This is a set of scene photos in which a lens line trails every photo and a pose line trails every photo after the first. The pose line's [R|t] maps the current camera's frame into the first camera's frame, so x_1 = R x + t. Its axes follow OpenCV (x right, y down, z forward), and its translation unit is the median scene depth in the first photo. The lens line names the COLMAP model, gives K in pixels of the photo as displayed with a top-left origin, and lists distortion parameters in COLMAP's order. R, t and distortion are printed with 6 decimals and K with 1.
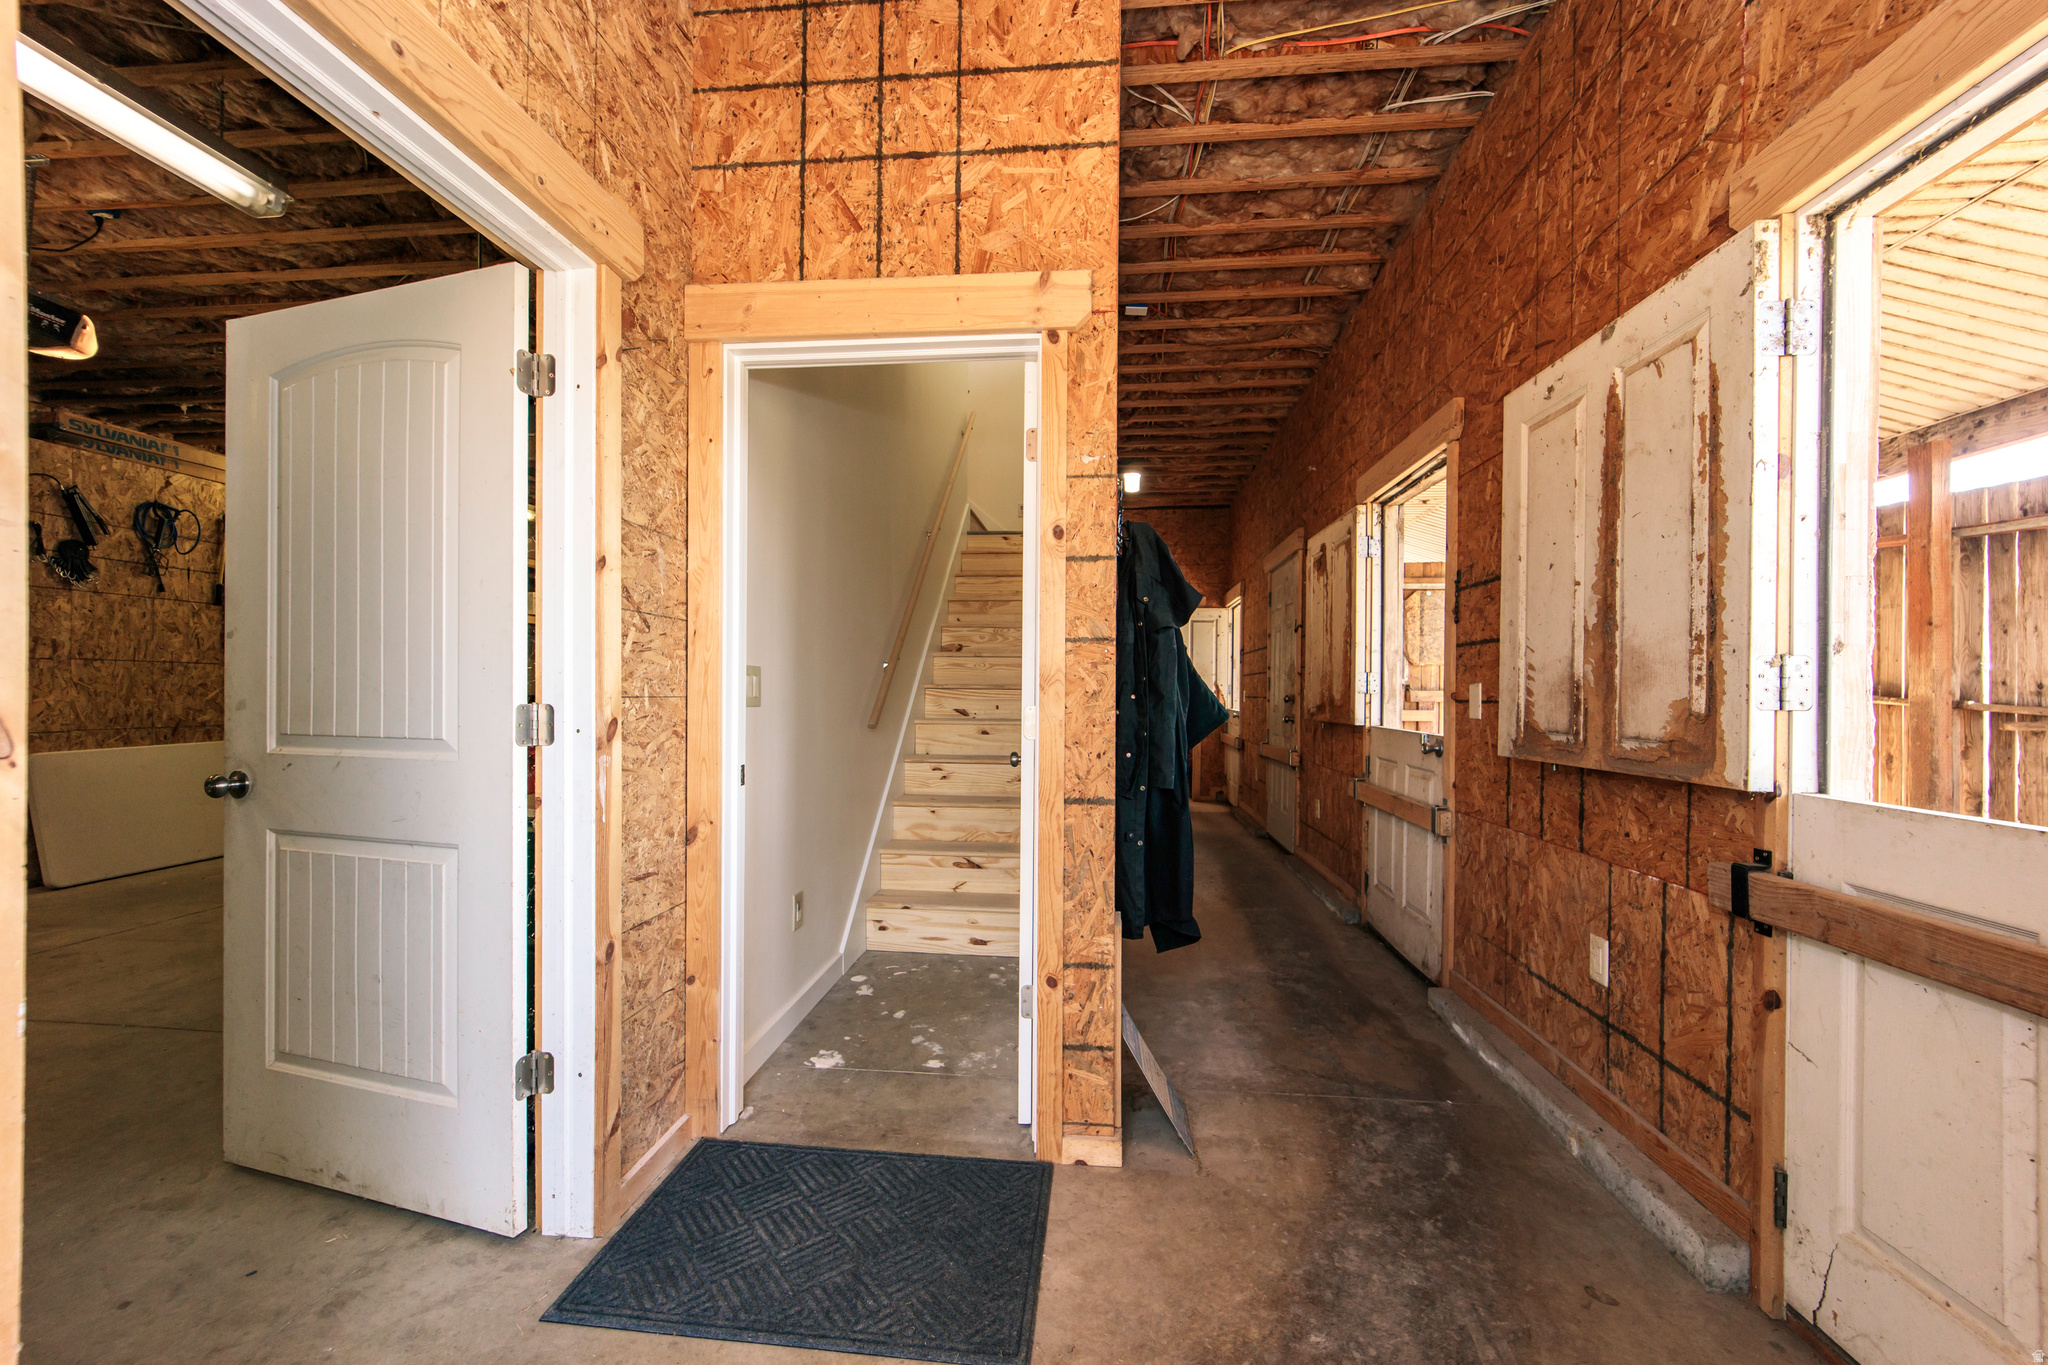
lens RADIAL K [[833.5, 0, 1019.0], [0, 833.5, 685.2], [0, 0, 1]] dist [0.004665, -0.000933]
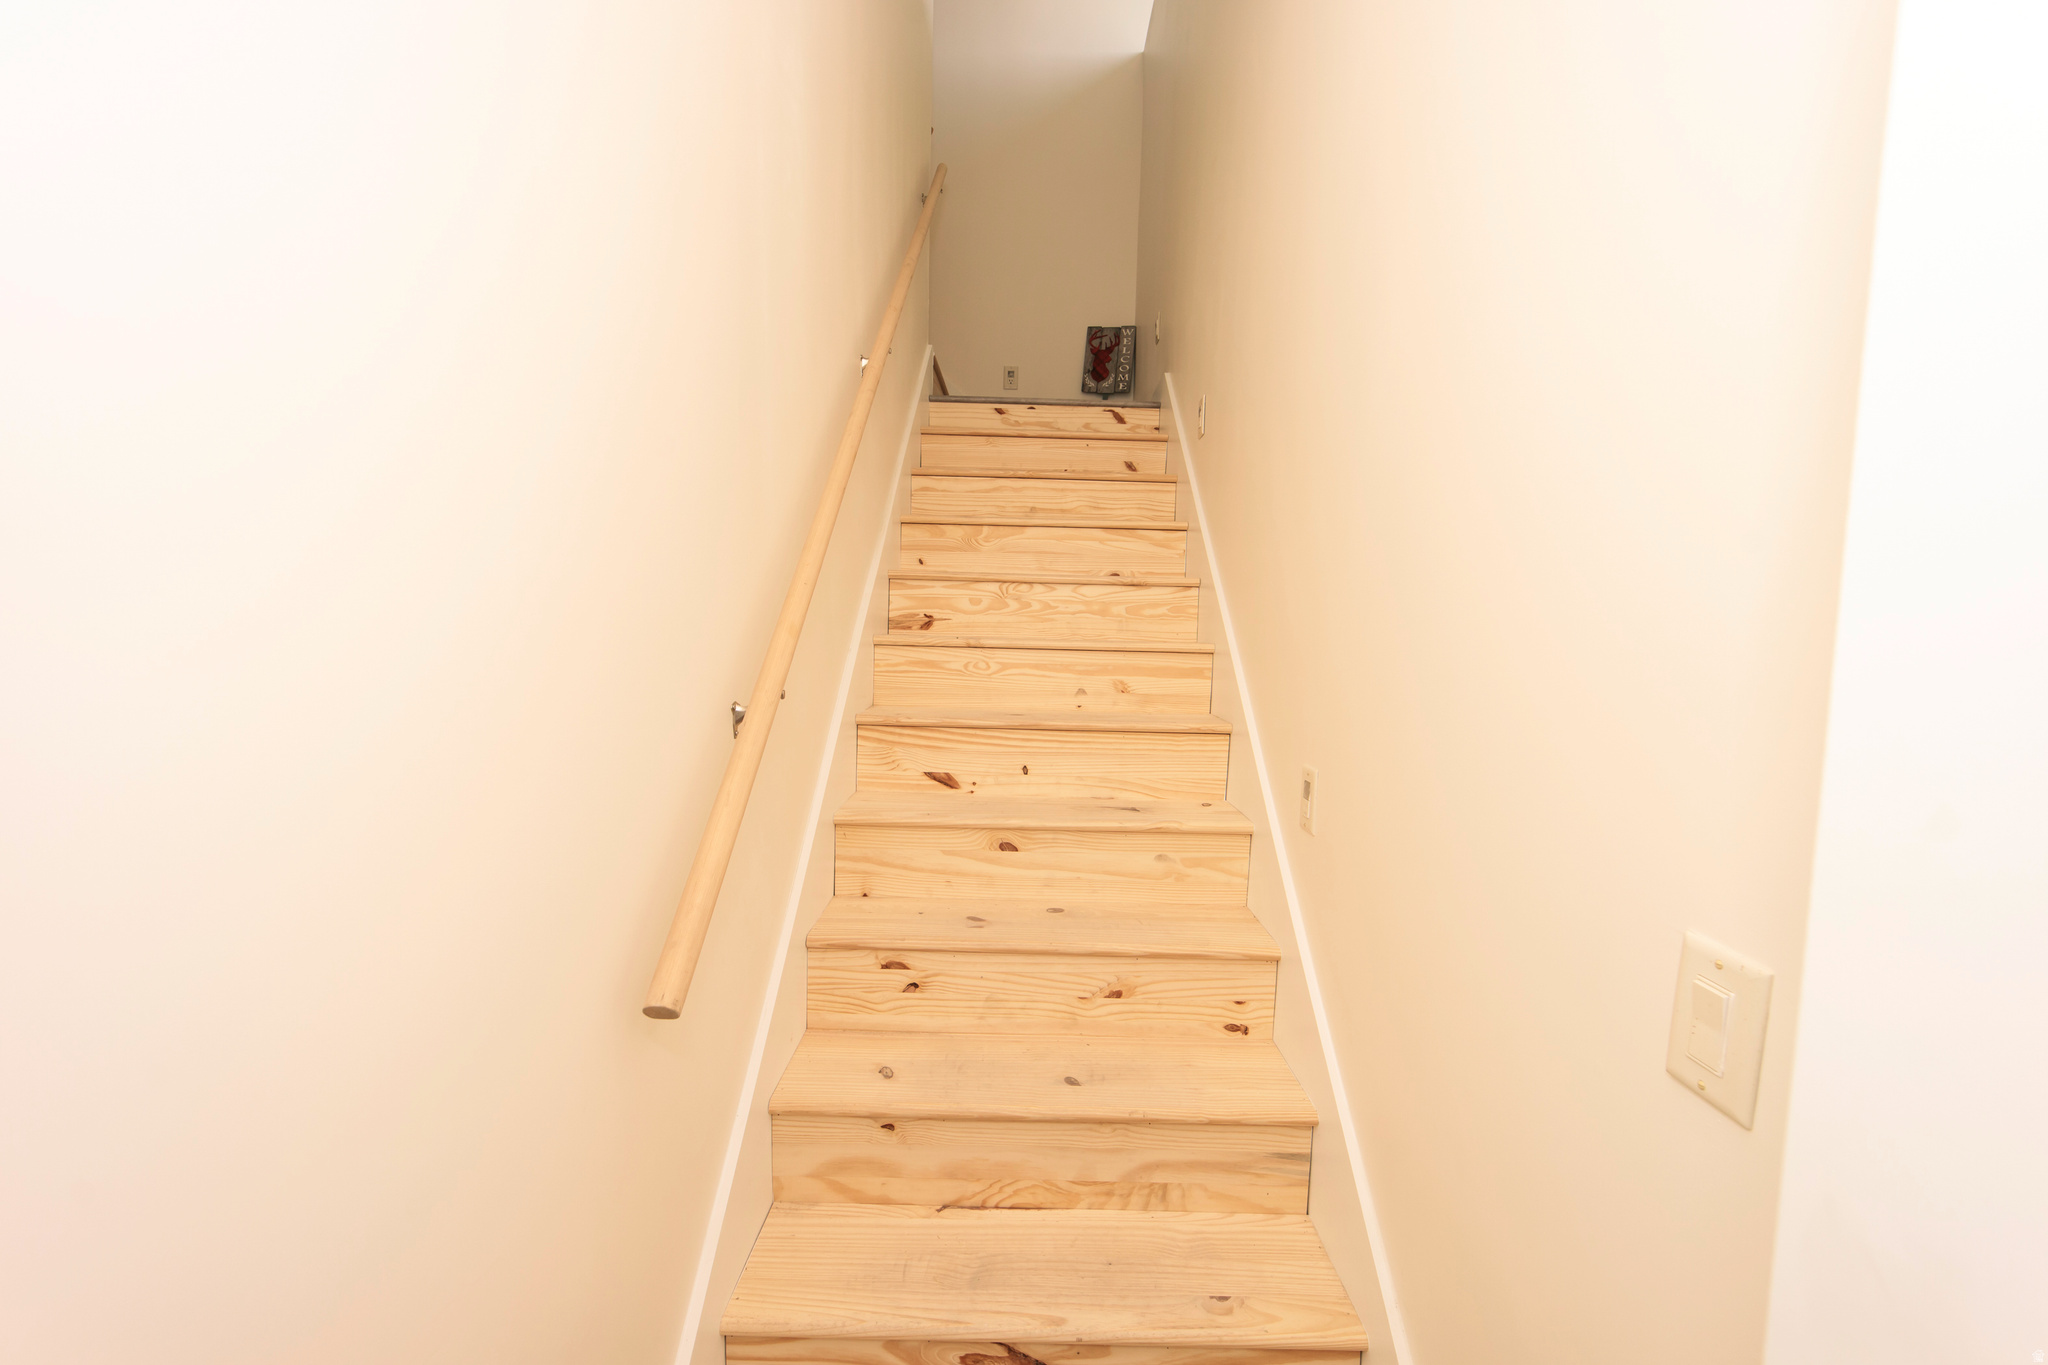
lens RADIAL K [[833.5, 0, 1023.8], [0, 833.5, 685.8], [0, 0, 1]] dist [0.004665, -0.000933]
pose [[0.992609, 0.019724, 0.119746, -0.071960], [-0.028759, 0.996828, 0.074202, -0.045130], [-0.117903, -0.077097, 0.990028, 0.517381]]
